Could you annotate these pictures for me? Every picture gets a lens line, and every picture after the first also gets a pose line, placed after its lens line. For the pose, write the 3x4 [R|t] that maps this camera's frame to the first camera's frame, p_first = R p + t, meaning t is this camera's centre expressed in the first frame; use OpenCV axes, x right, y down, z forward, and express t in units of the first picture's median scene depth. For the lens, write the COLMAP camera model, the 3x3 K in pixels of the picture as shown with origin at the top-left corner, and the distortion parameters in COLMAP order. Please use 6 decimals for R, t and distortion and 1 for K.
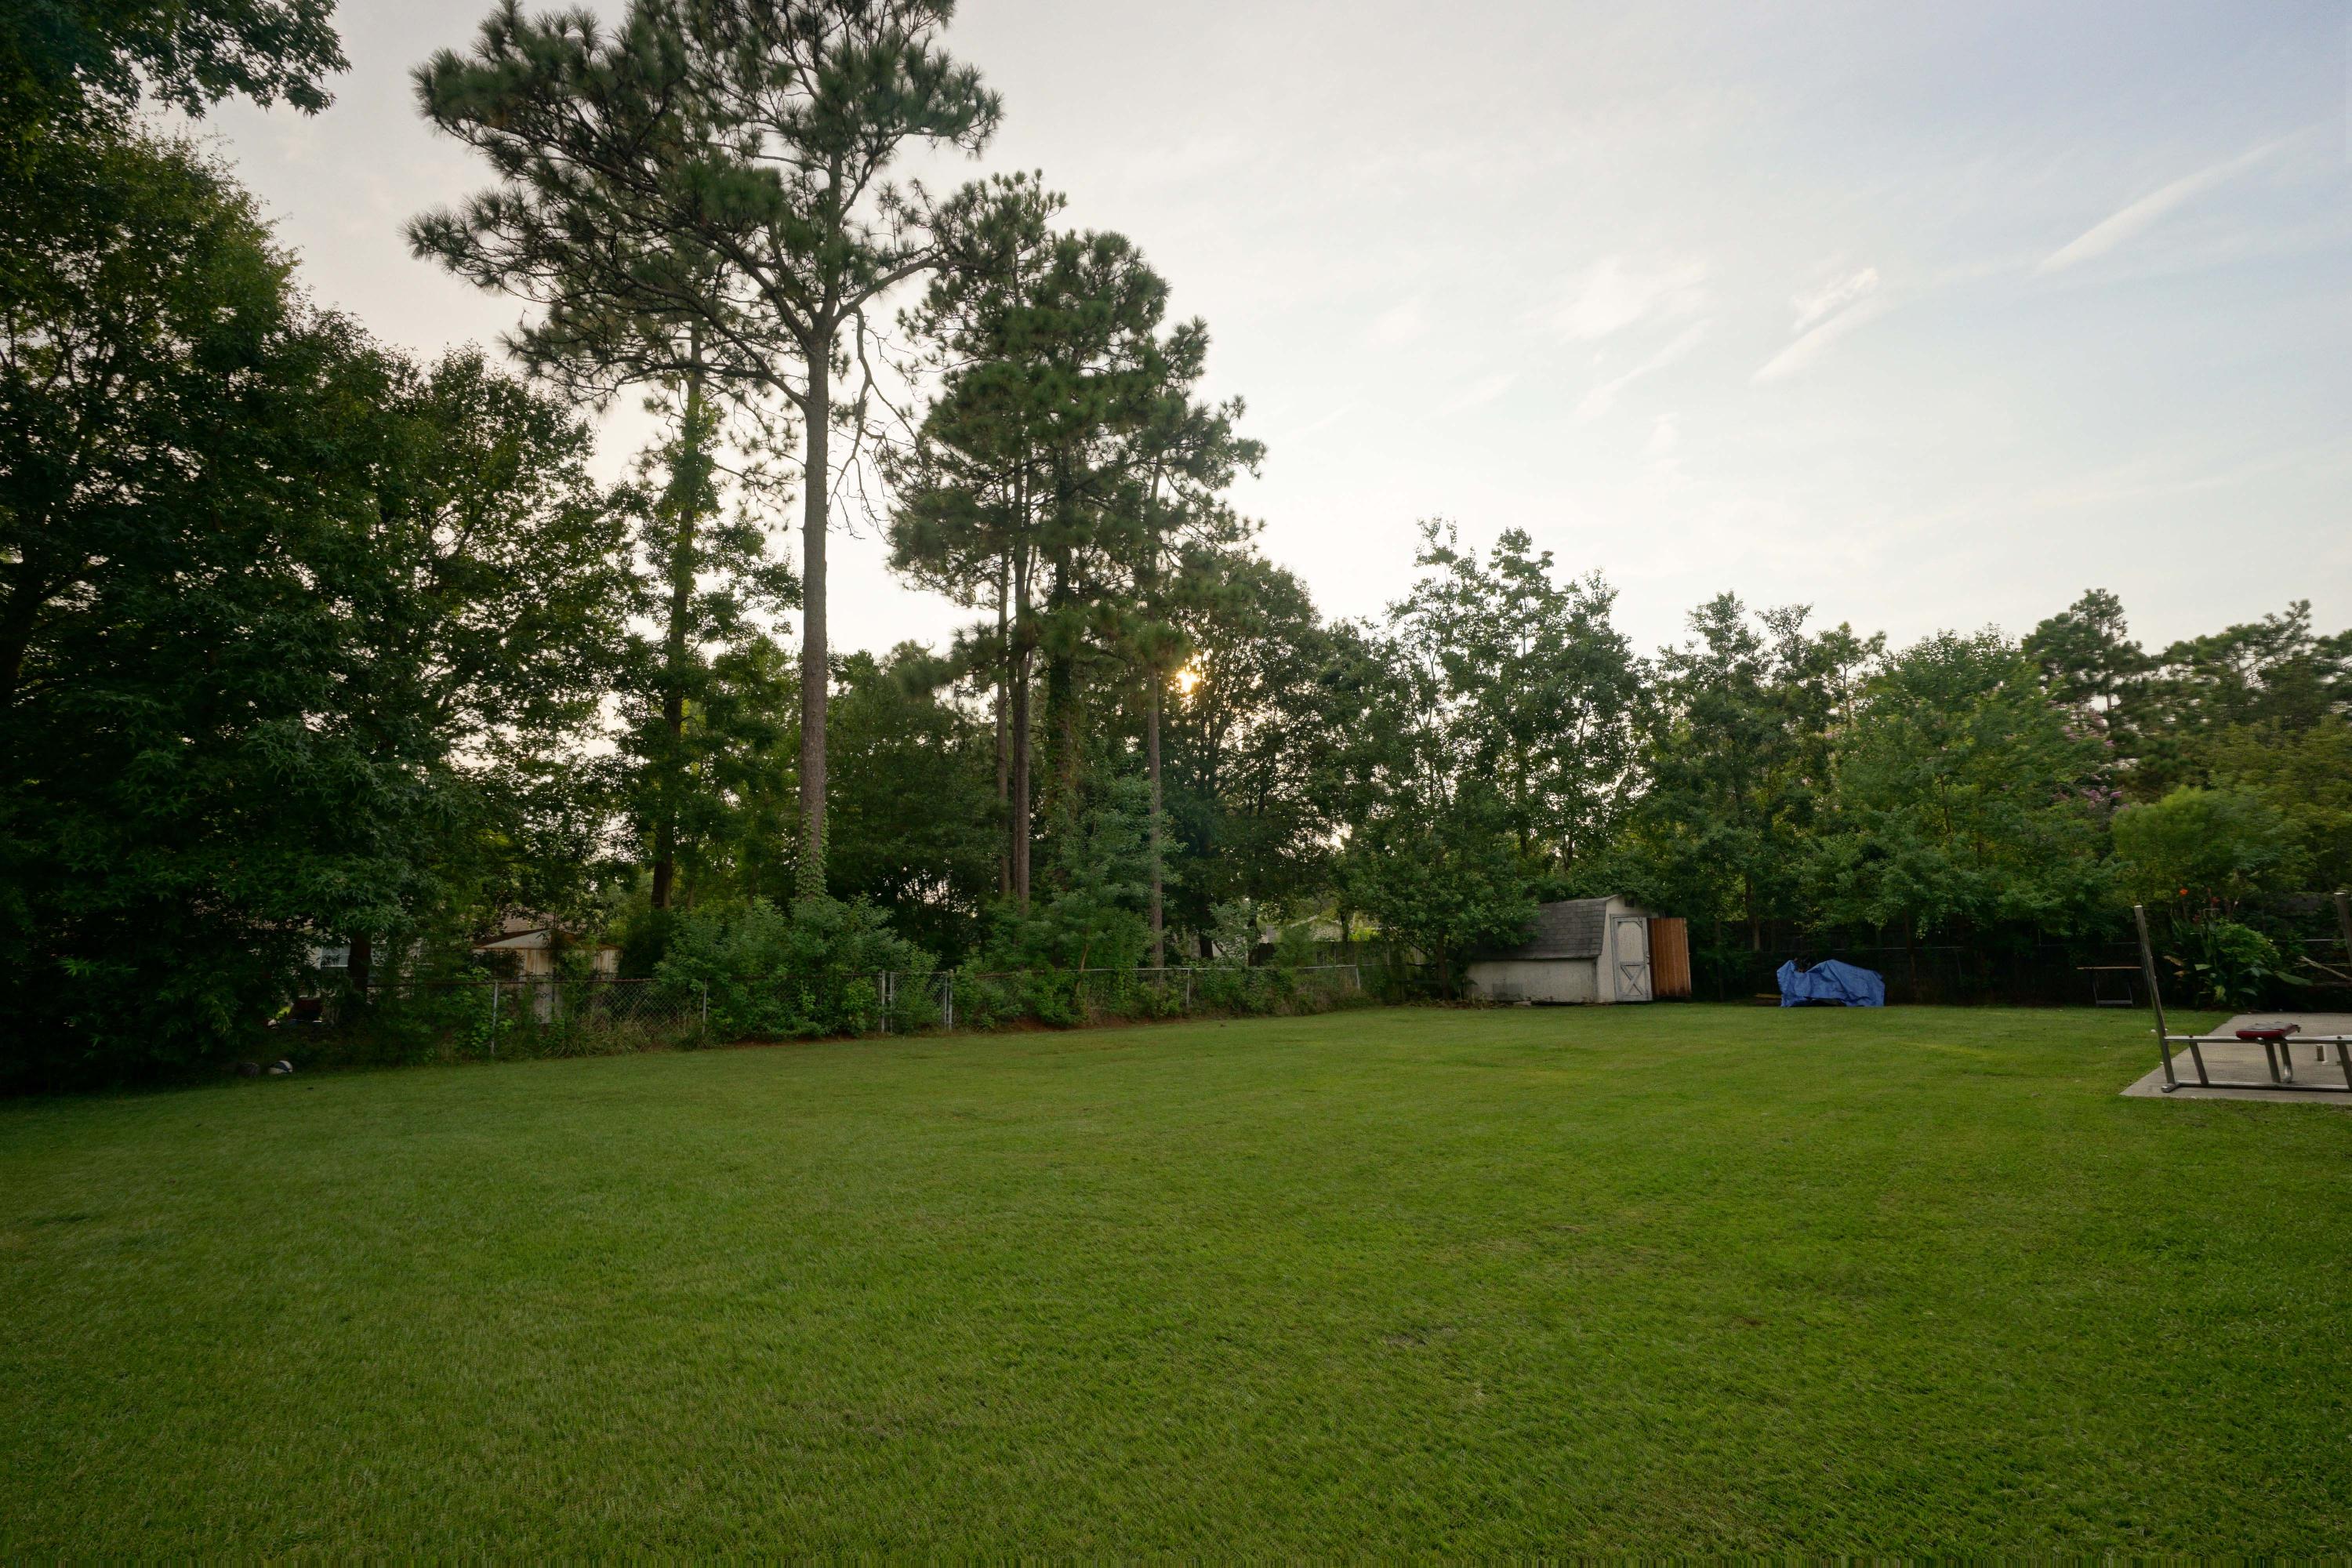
lens RADIAL K [[1076.5, 0, 1176.0], [0, 1076.5, 784.0], [0, 0, 1]] dist [-0.064579, 0.028486]
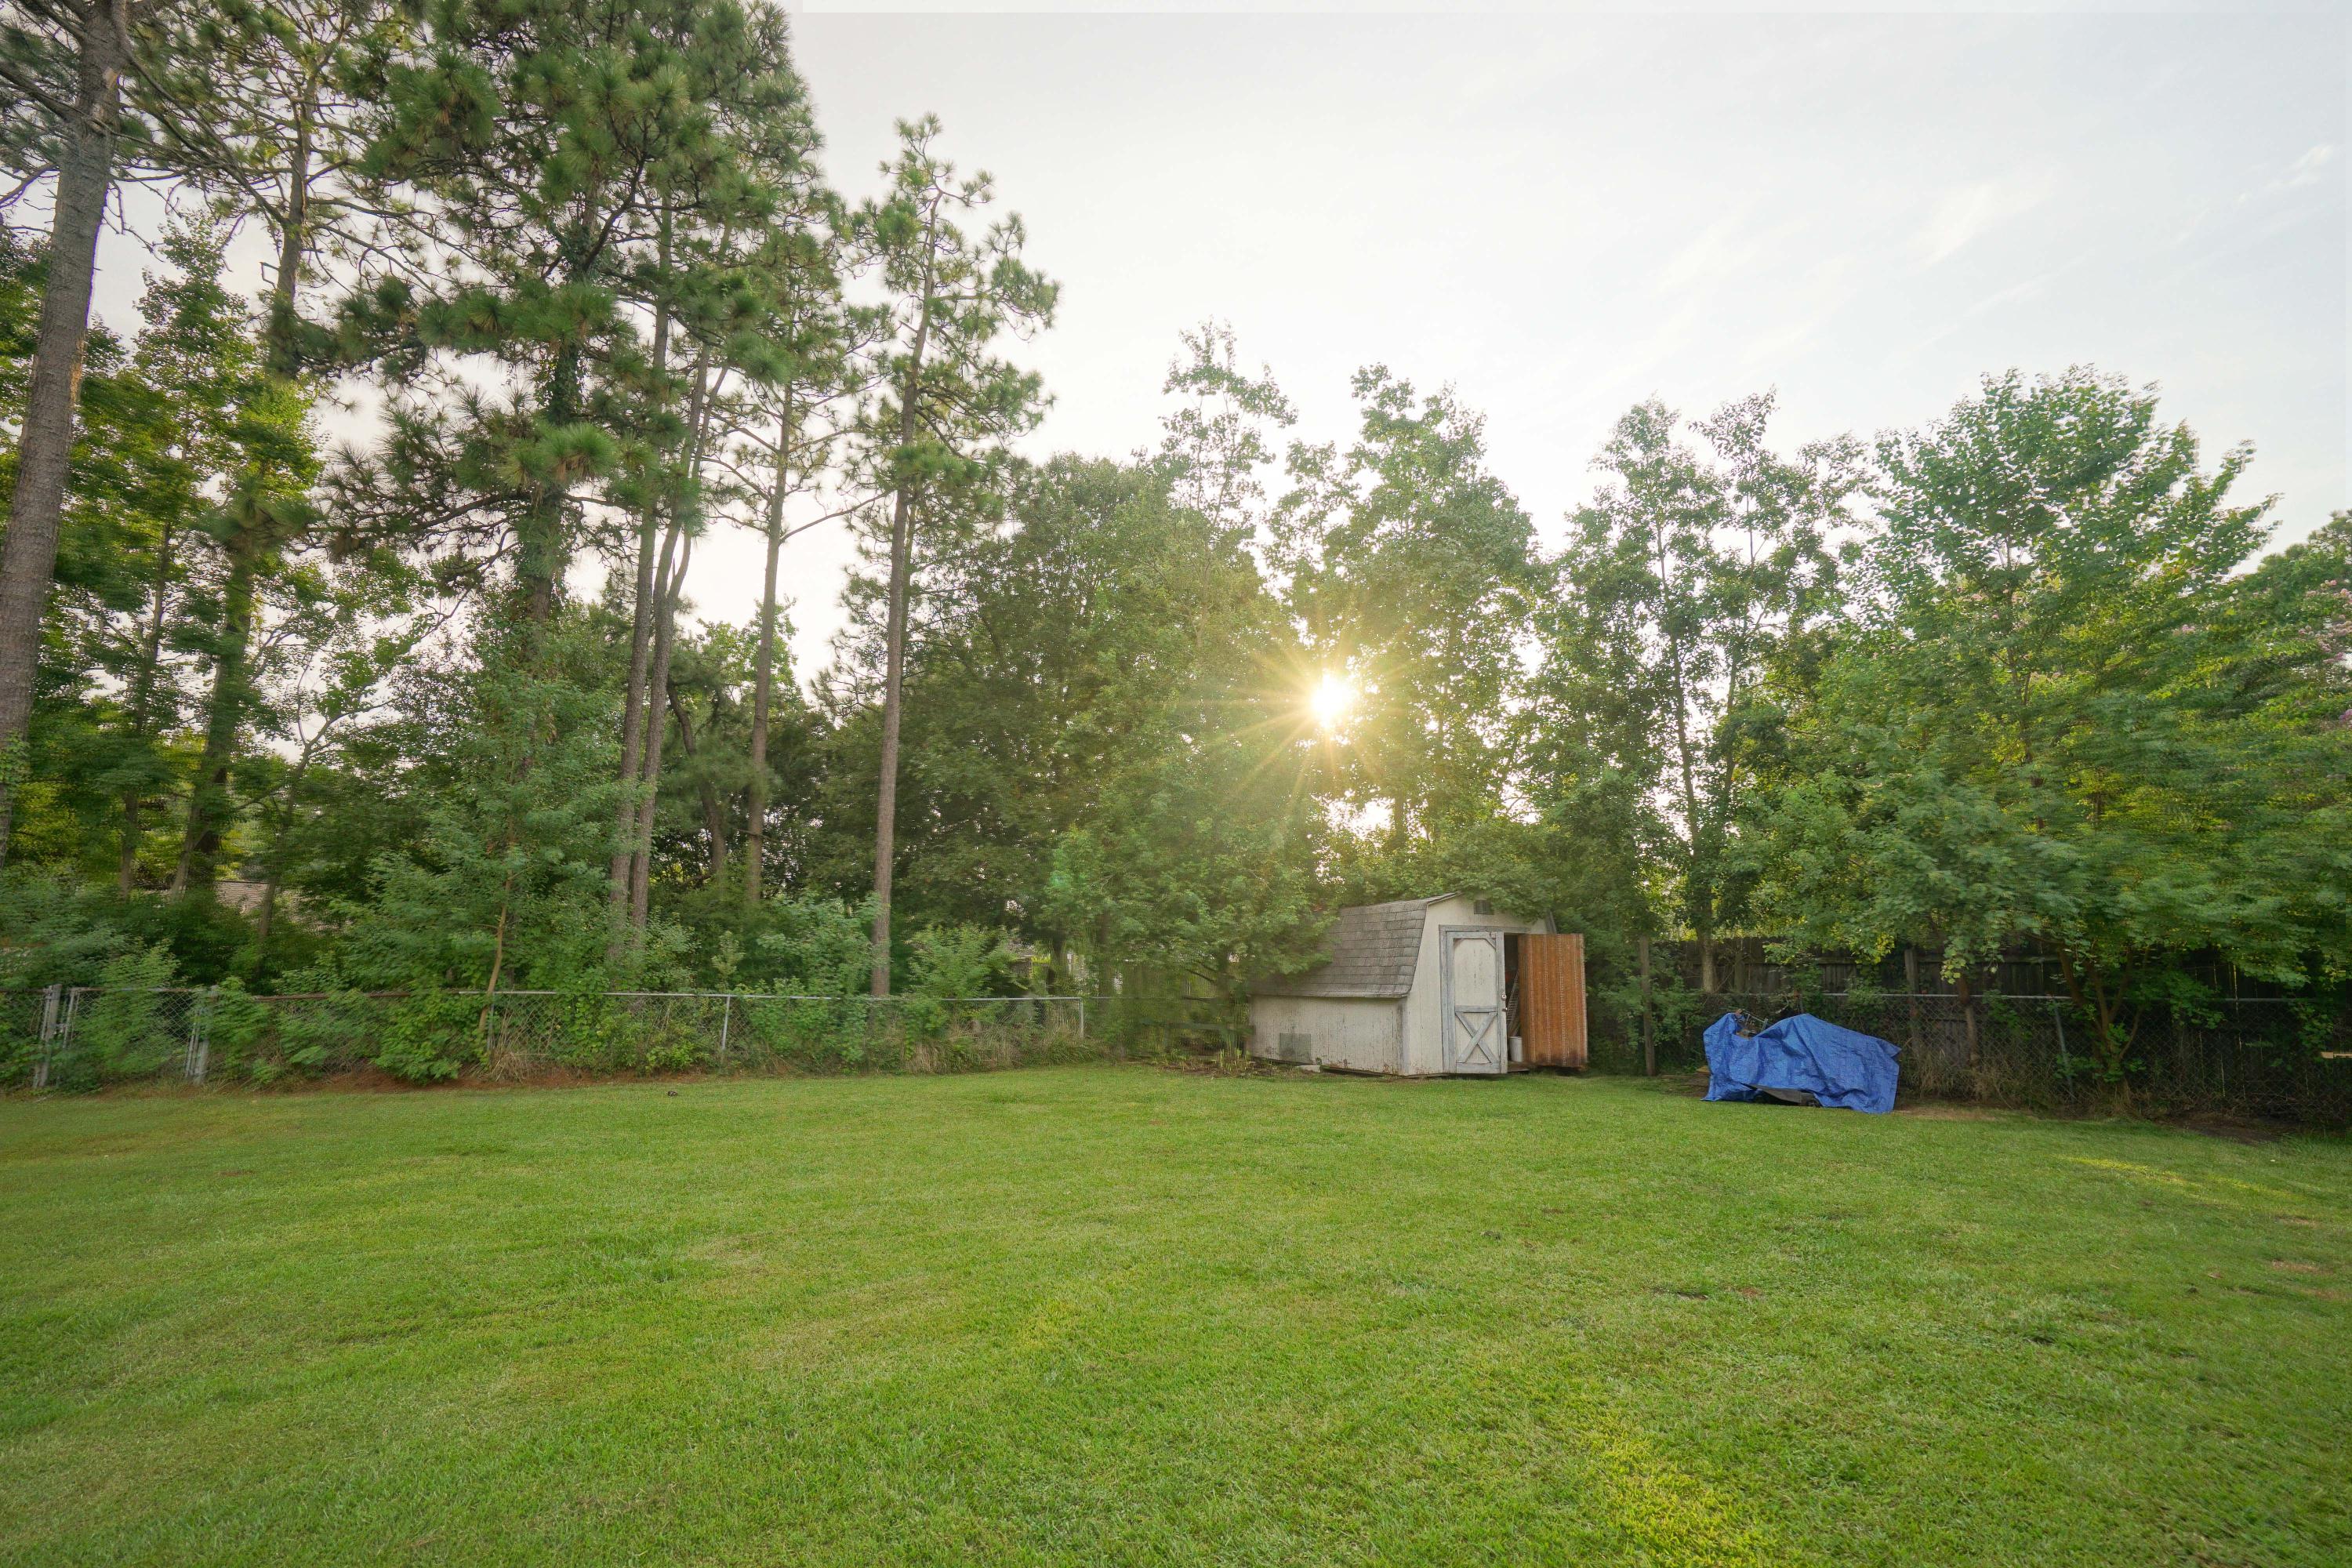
lens RADIAL K [[1076.5, 0, 1176.0], [0, 1076.5, 784.0], [0, 0, 1]] dist [-0.064579, 0.028486]
pose [[0.992530, 0.000852, -0.121995, 0.343174], [-0.003103, 0.999828, -0.018259, 0.055558], [0.121959, 0.018501, 0.992363, 0.394388]]
